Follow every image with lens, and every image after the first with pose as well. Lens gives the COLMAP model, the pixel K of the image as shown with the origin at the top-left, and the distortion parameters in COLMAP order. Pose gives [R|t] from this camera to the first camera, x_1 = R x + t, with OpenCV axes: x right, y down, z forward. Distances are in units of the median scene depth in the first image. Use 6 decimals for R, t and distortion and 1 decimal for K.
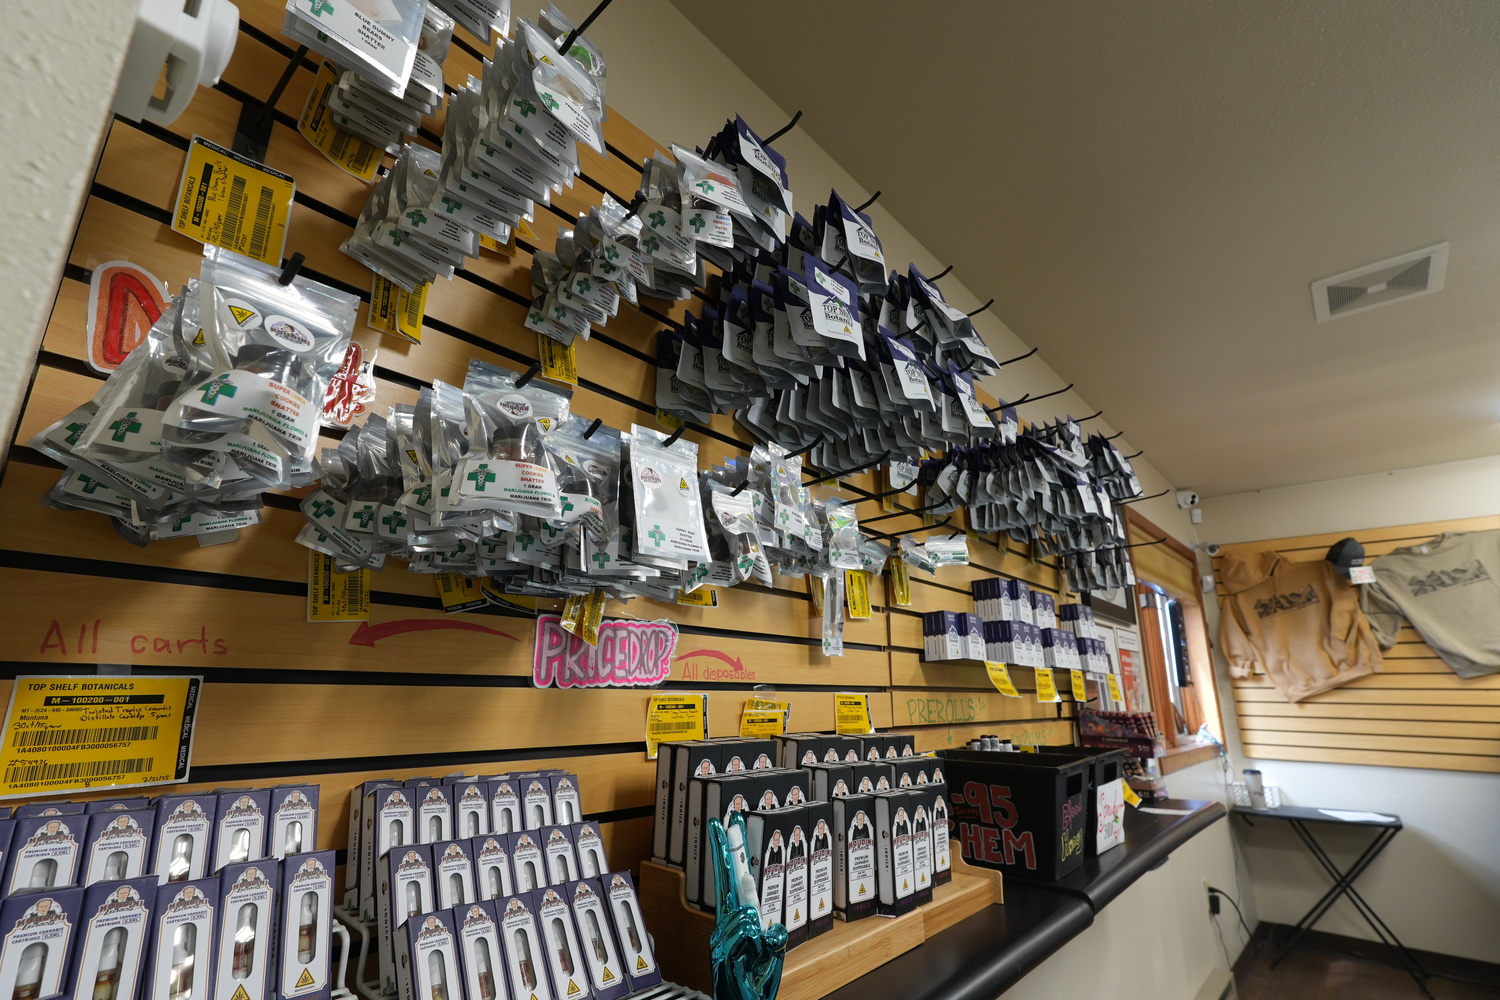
lens RADIAL K [[694.8, 0, 750.0], [0, 694.8, 500.0], [0, 0, 1]] dist [0.001462, 0.000274]
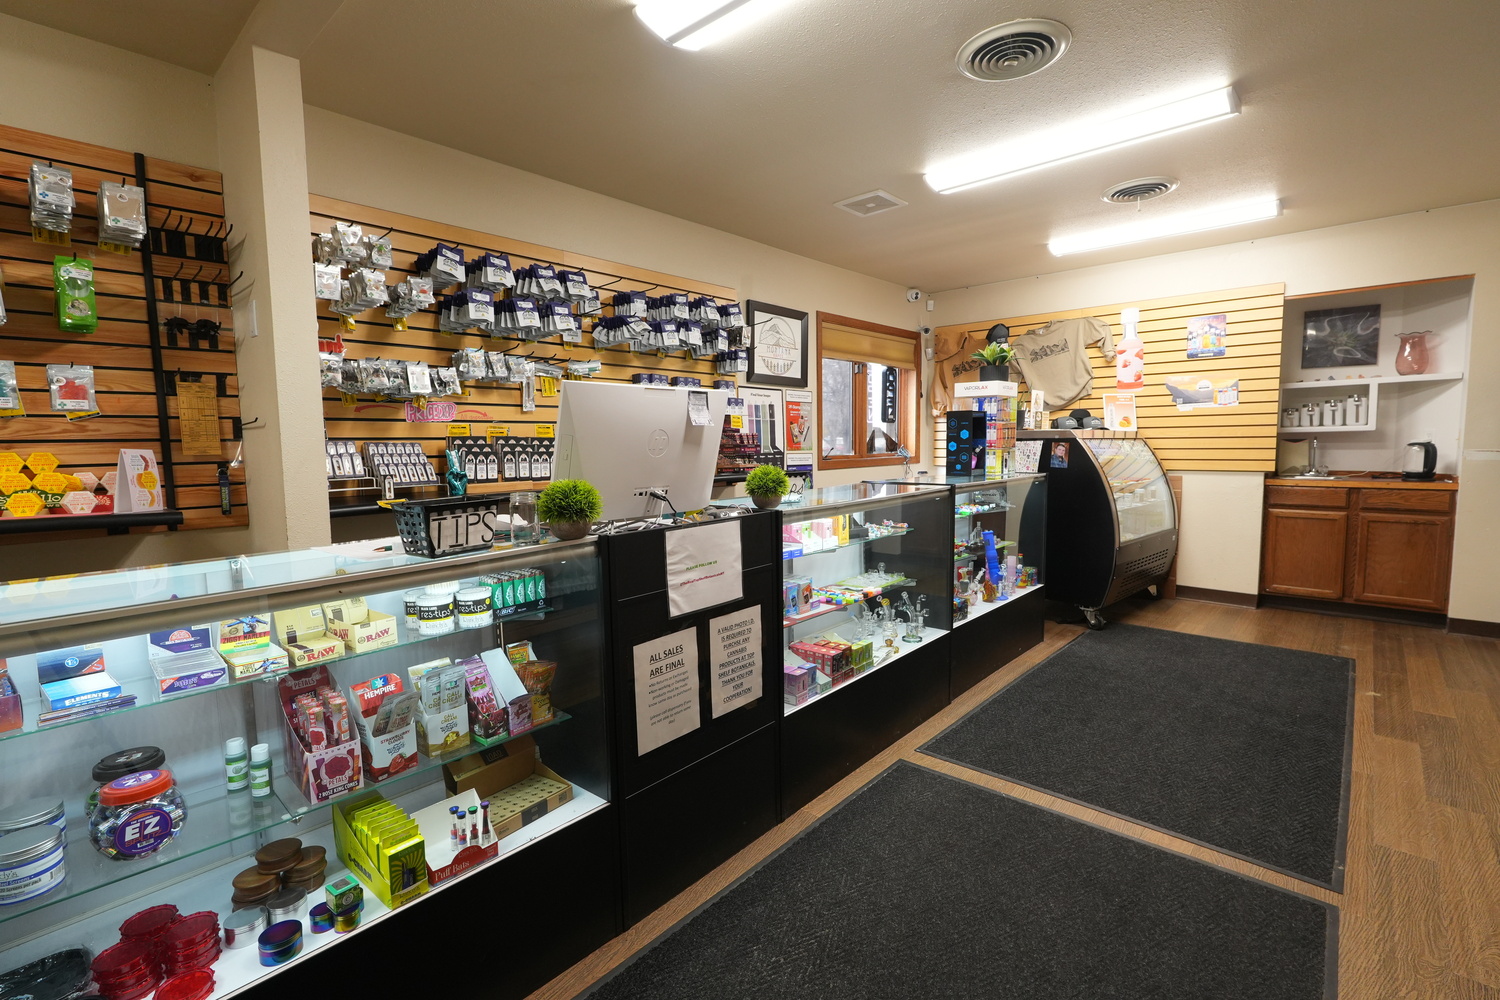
lens RADIAL K [[694.8, 0, 750.0], [0, 694.8, 500.0], [0, 0, 1]] dist [0.001462, 0.000274]
pose [[0.999774, -0.020605, -0.005262, 1.320066], [0.021150, 0.937529, 0.347263, -0.506250], [-0.002222, -0.347296, 0.937753, -2.264545]]
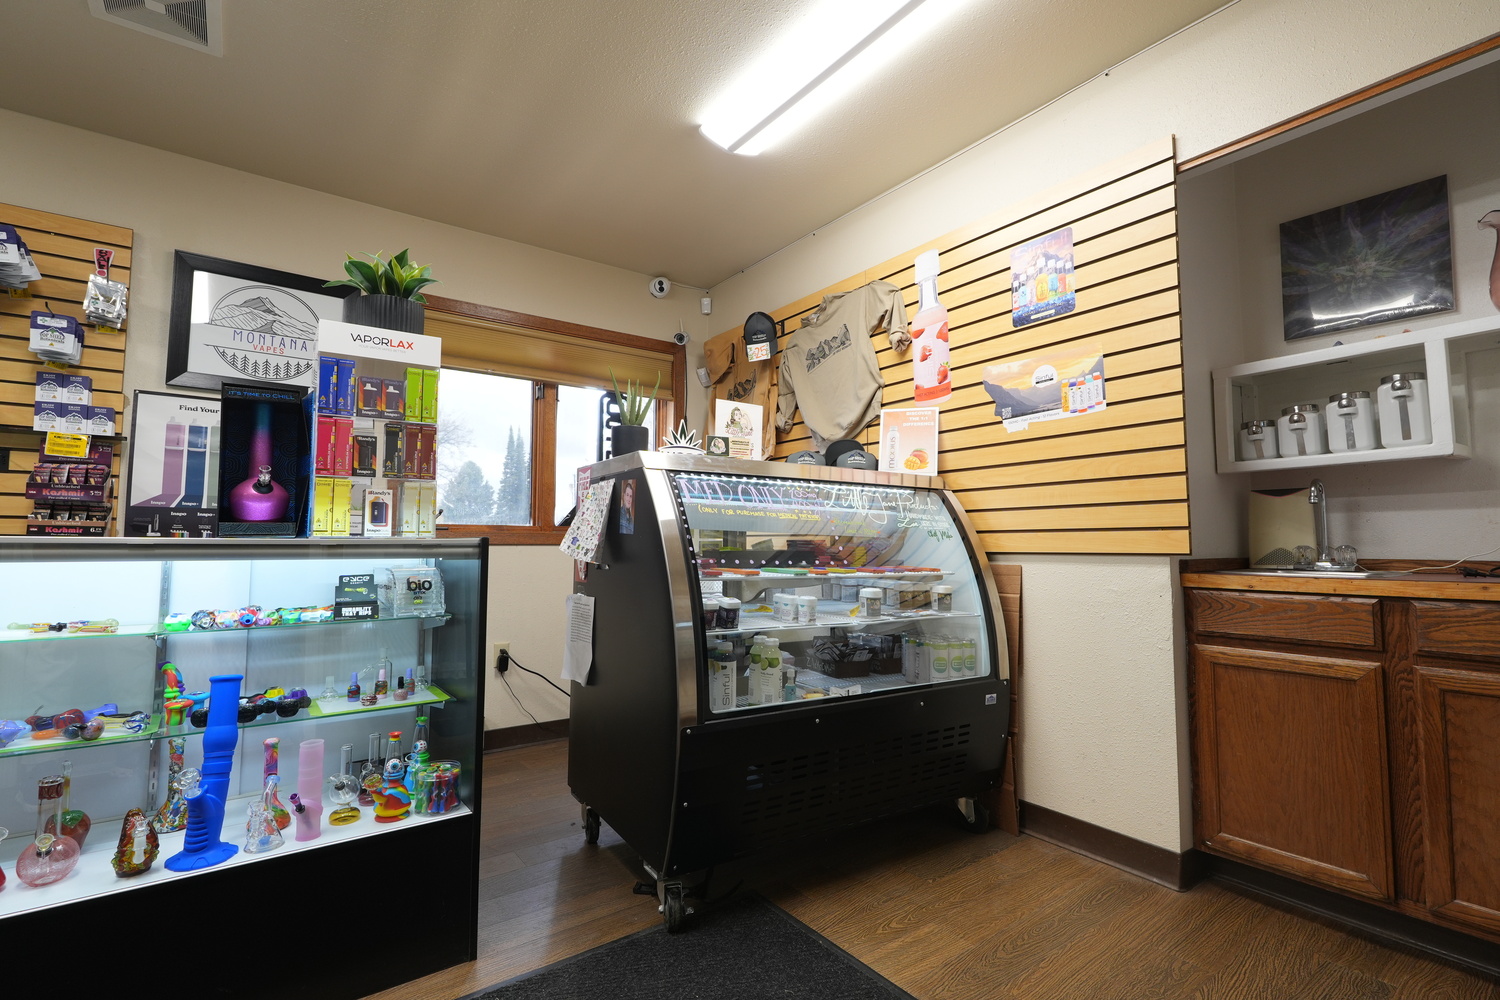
lens RADIAL K [[680.6, 0, 750.0], [0, 680.6, 500.0], [0, 0, 1]] dist [-0.003081, -0.000156]
pose [[0.979126, -0.021016, -0.202163, 4.260290], [0.061863, 0.978263, 0.197924, 0.490521], [0.193609, -0.206299, 0.959144, 0.350889]]
